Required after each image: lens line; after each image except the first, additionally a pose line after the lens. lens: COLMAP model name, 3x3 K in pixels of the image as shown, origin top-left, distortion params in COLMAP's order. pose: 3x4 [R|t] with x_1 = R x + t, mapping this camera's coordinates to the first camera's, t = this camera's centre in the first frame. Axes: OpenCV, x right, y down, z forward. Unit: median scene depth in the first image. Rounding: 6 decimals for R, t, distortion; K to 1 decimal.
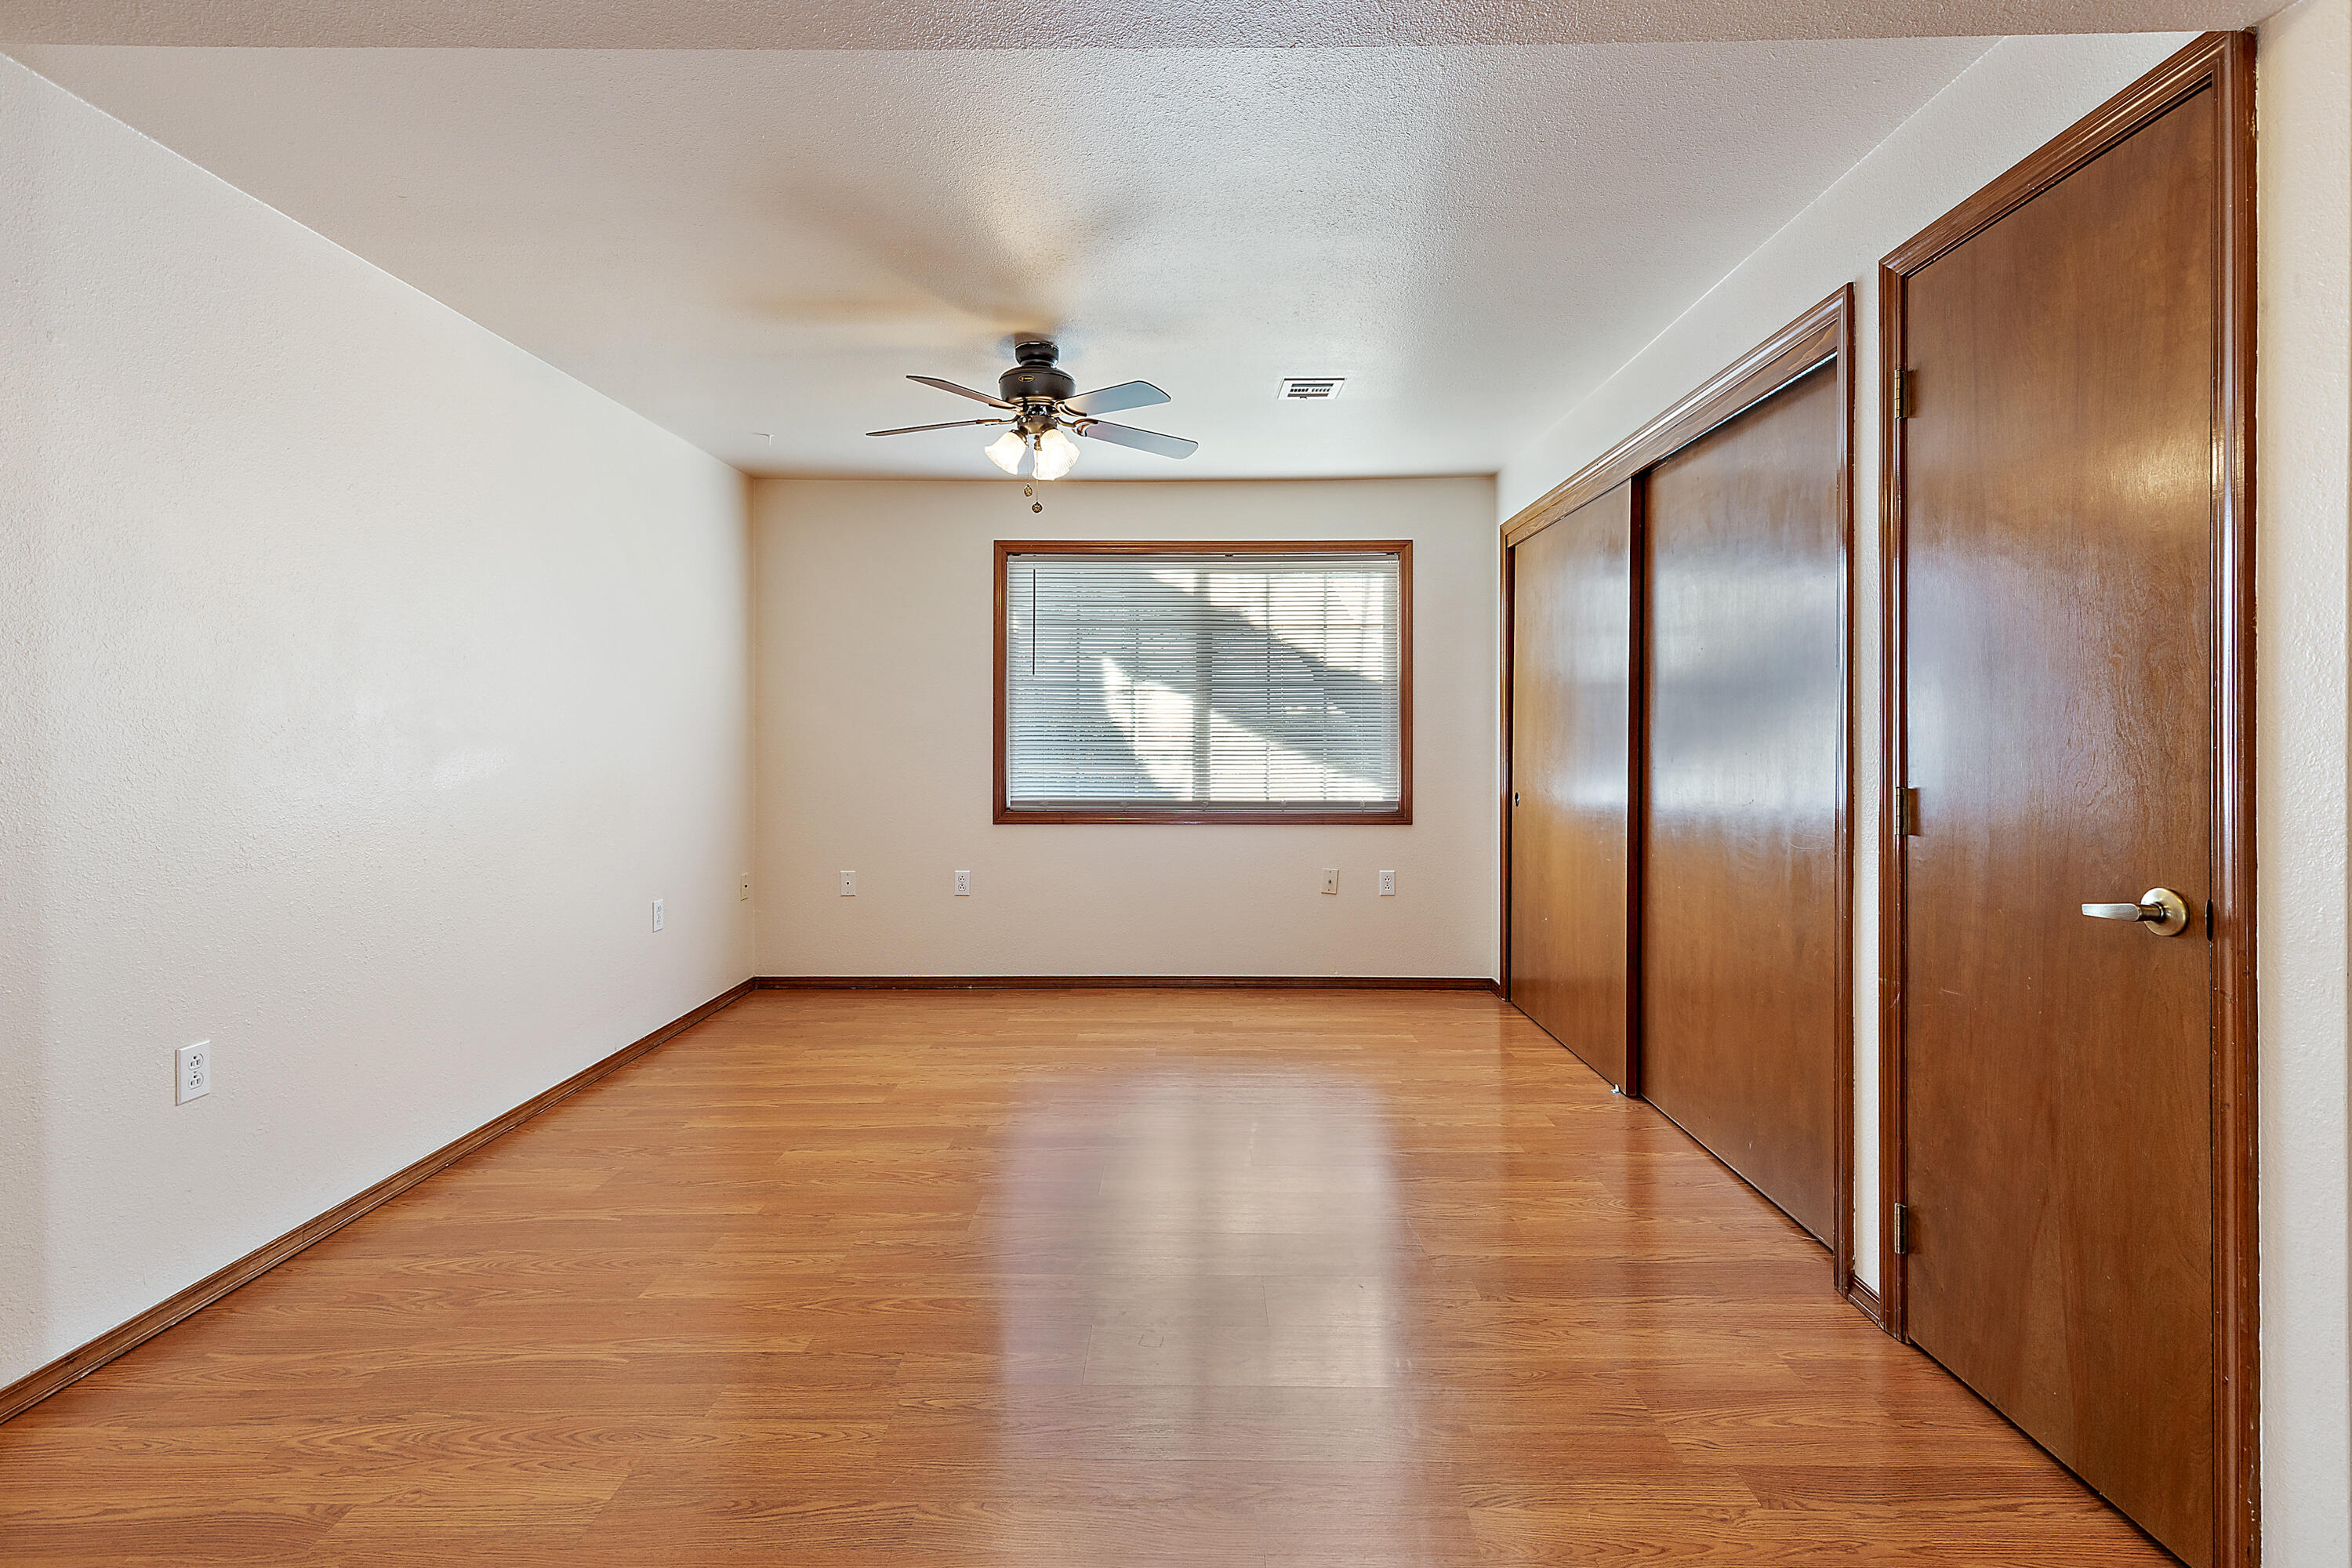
lens RADIAL K [[1084.2, 0, 1174.8], [0, 1084.2, 732.8], [0, 0, 1]] dist [0.002506, -0.000046]
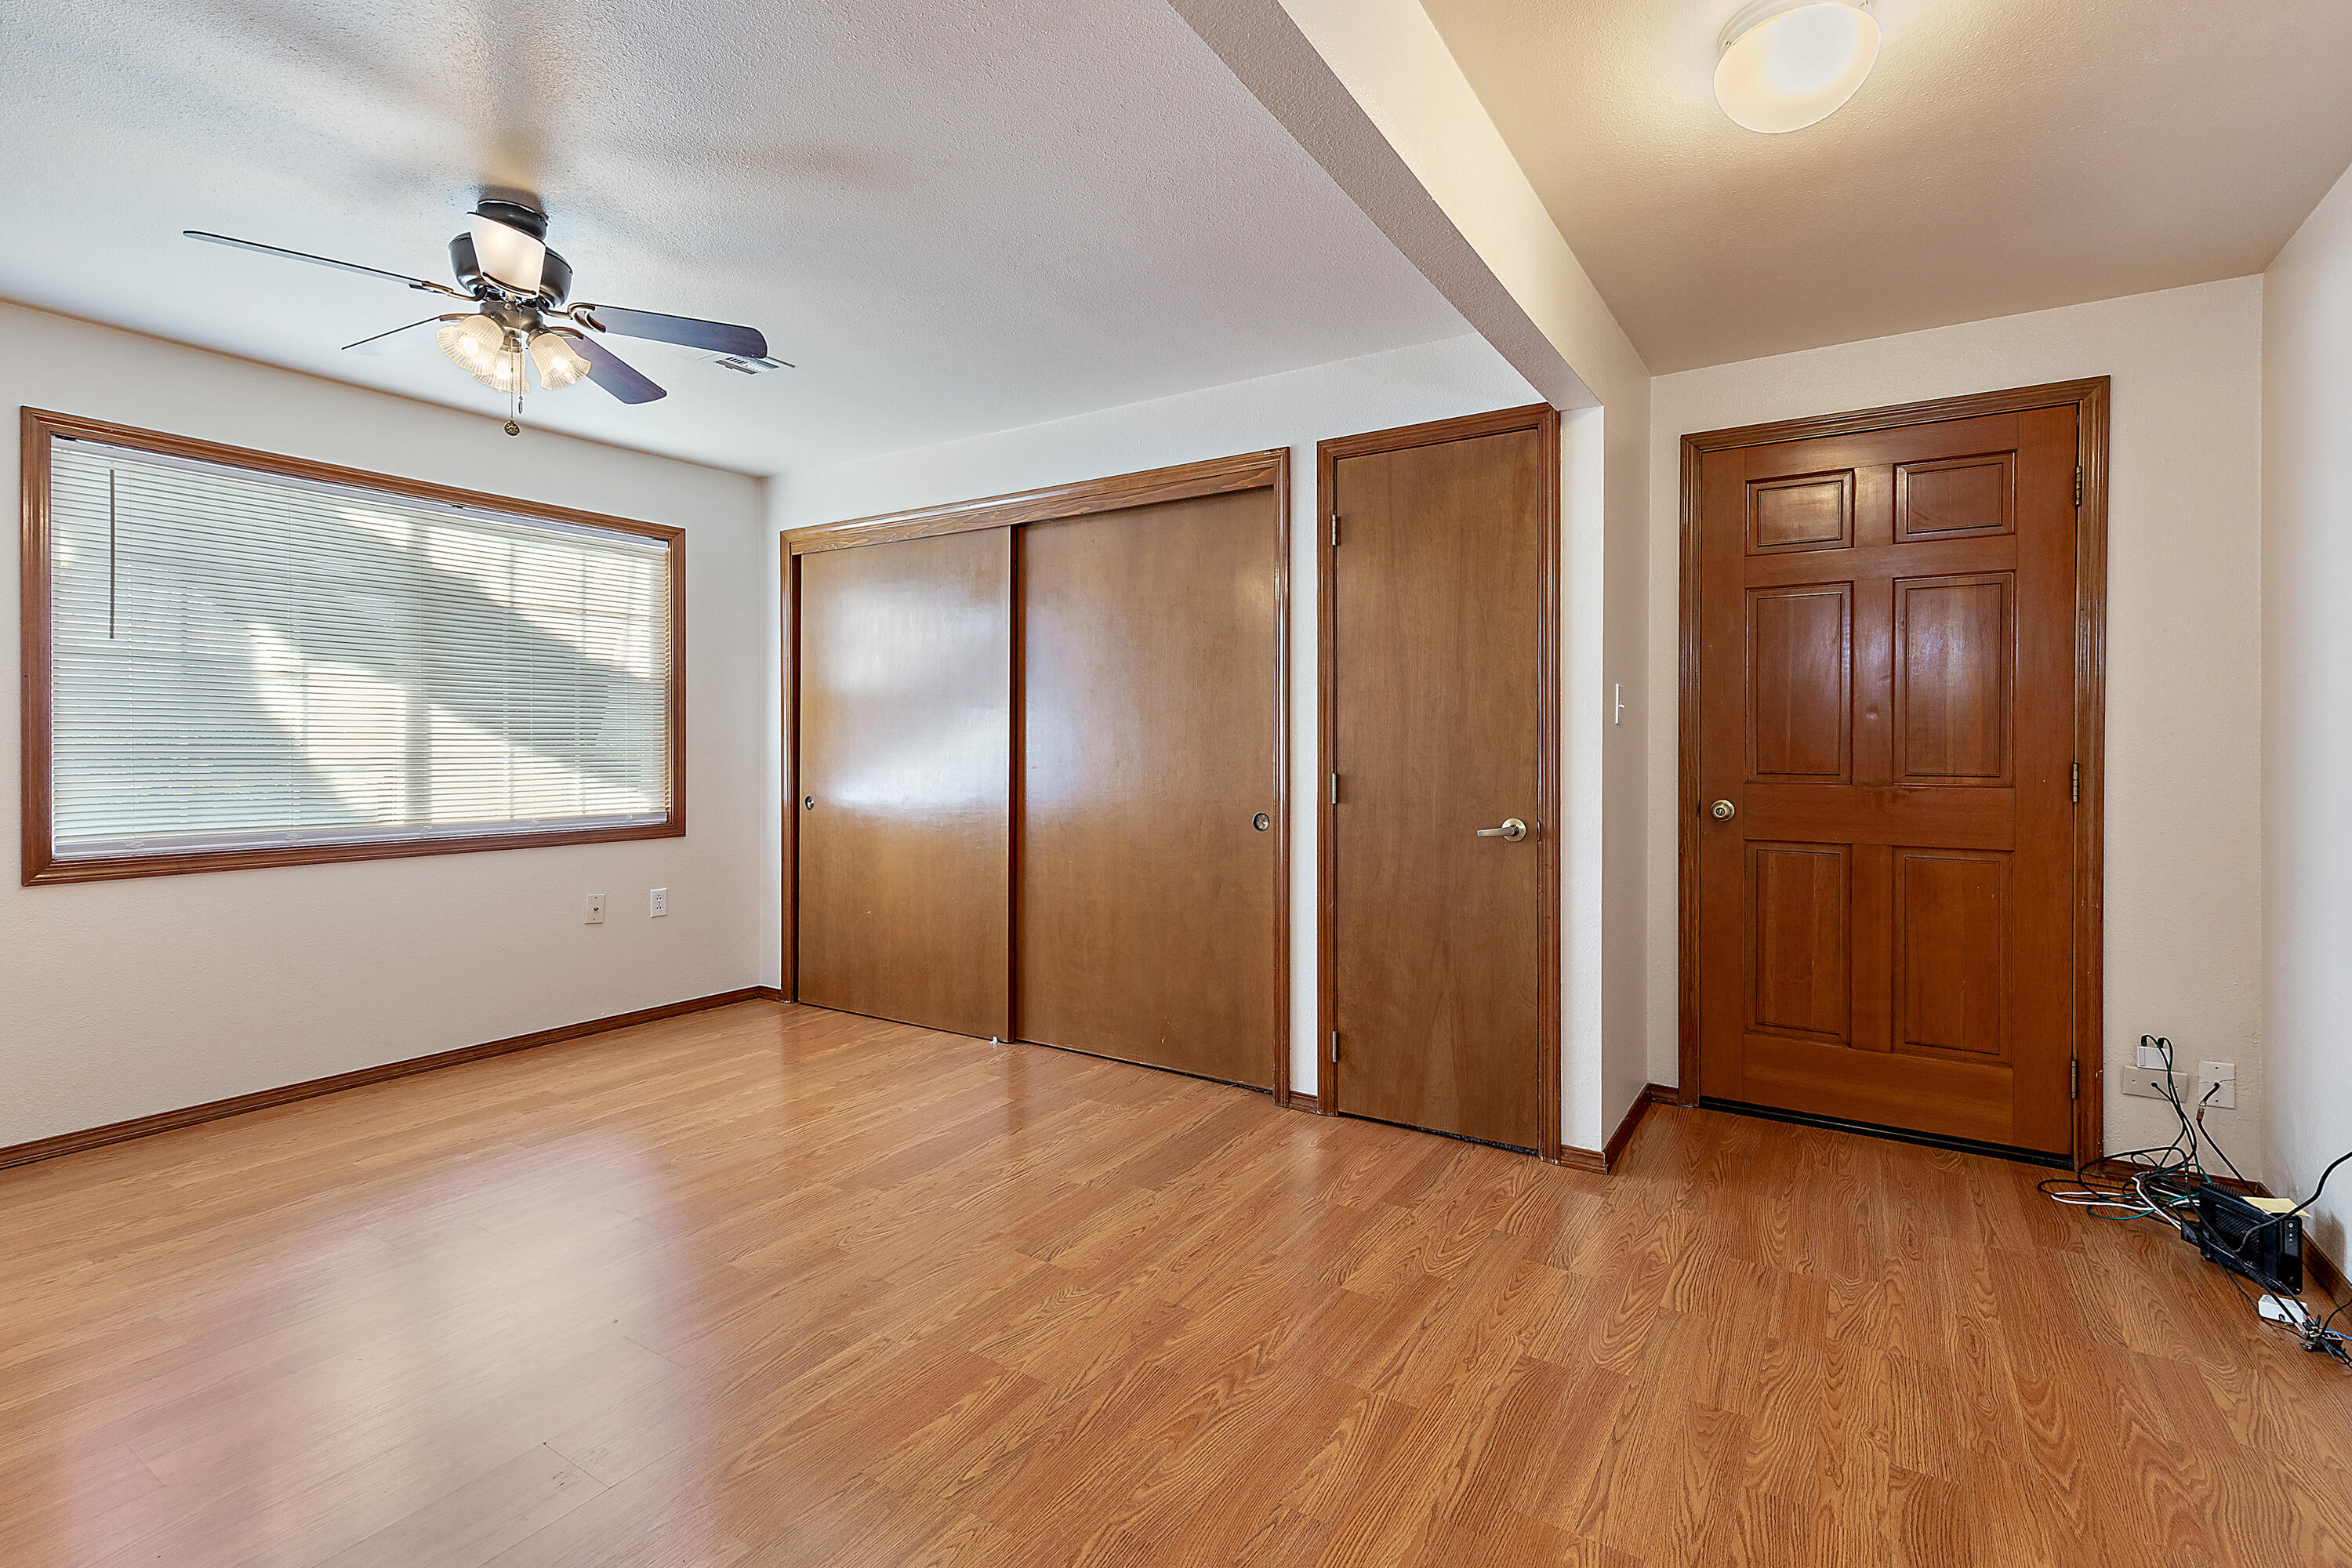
lens RADIAL K [[1091.2, 0, 1191.7], [0, 1091.2, 743.6], [0, 0, 1]] dist [0.009490, -0.000123]
pose [[0.518719, 0.002604, 0.854941, -0.354128], [-0.006152, 0.999981, 0.000686, 0.002295], [-0.854922, -0.005616, 0.518725, 0.144921]]
